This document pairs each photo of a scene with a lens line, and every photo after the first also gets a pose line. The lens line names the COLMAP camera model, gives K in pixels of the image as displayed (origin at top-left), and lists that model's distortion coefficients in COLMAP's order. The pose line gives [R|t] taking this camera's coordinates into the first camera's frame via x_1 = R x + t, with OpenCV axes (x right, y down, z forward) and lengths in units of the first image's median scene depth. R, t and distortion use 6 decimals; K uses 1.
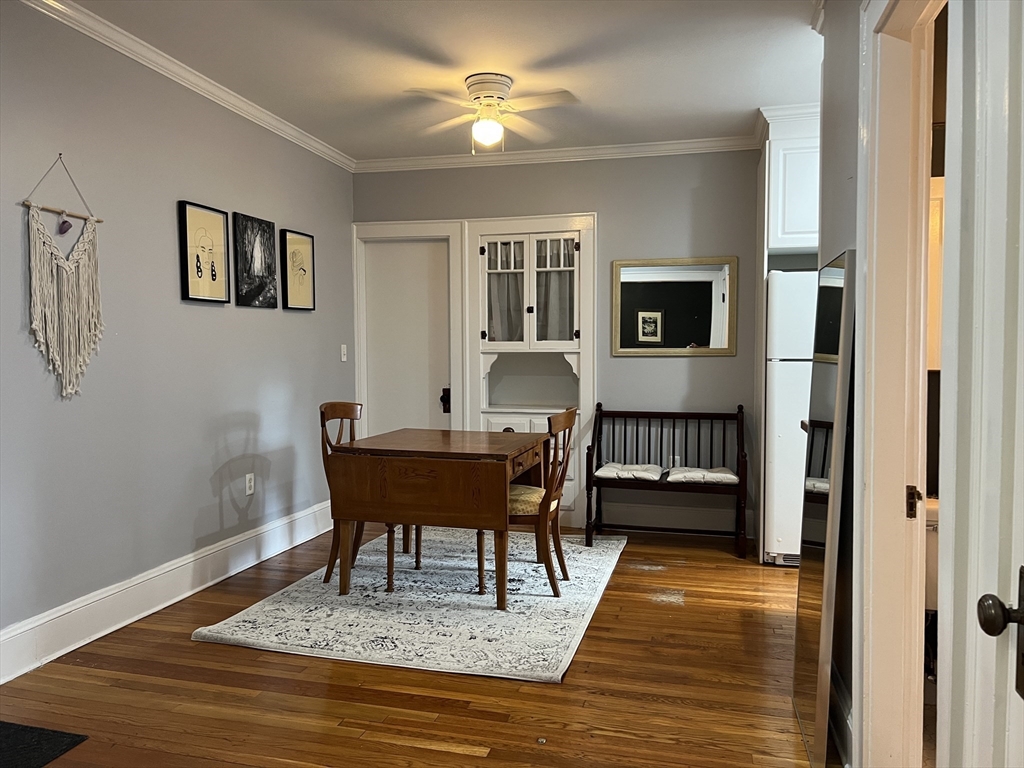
lens RADIAL K [[769.5, 0, 512.0], [0, 769.5, 384.0], [0, 0, 1]] dist [0.066539, -0.083721]
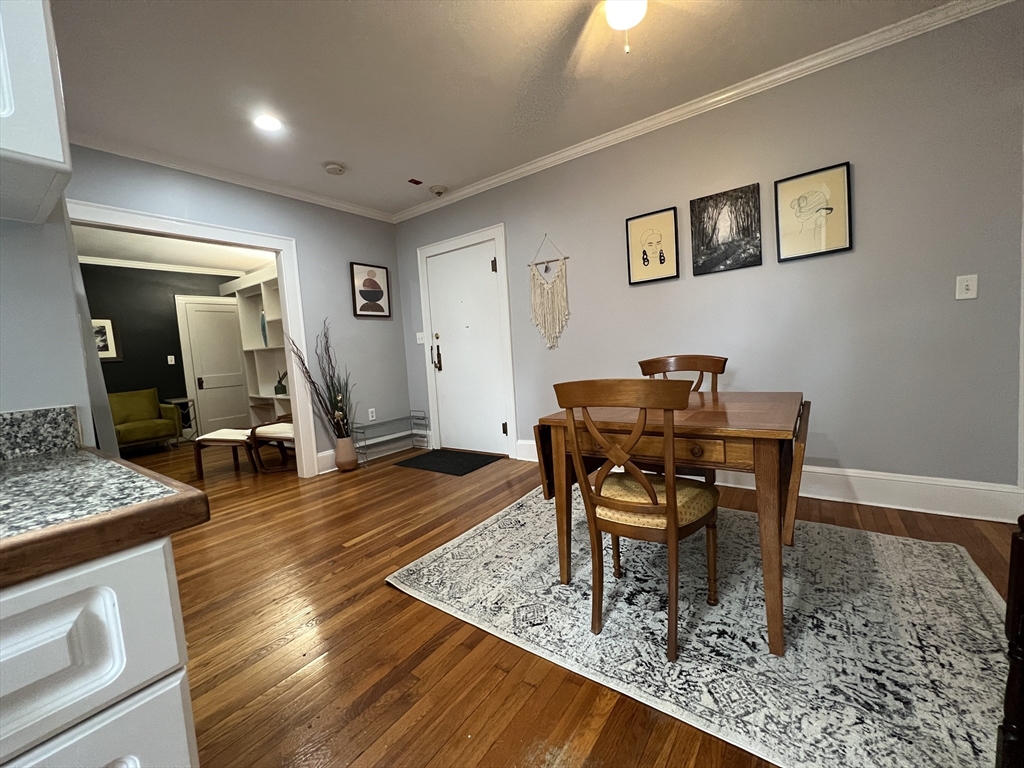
lens RADIAL K [[409.1, 0, 512.6], [0, 409.1, 381.3], [0, 0, 1]] dist [0.000849, 0.000353]
pose [[-0.366372, 0.097405, -0.925356, 0.365297], [0.027633, 0.995206, 0.093817, -0.000557], [0.930058, 0.008801, -0.367307, 0.915726]]
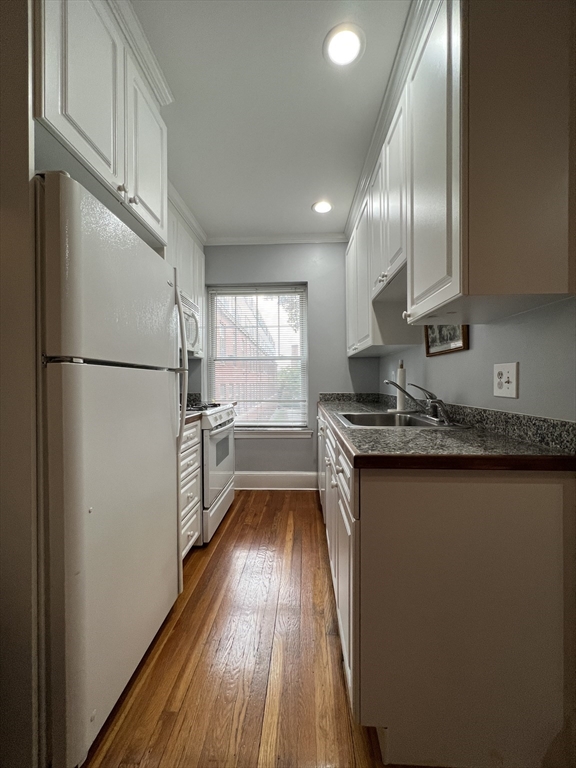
lens RADIAL K [[306.8, 0, 290.1], [0, 306.8, 383.3], [0, 0, 1]] dist [0.000849, 0.000353]
pose [[-0.205480, -0.002052, 0.978659, 0.118056], [0.043393, 0.998995, 0.011205, -0.012322], [-0.977699, 0.044770, -0.205185, 0.876999]]
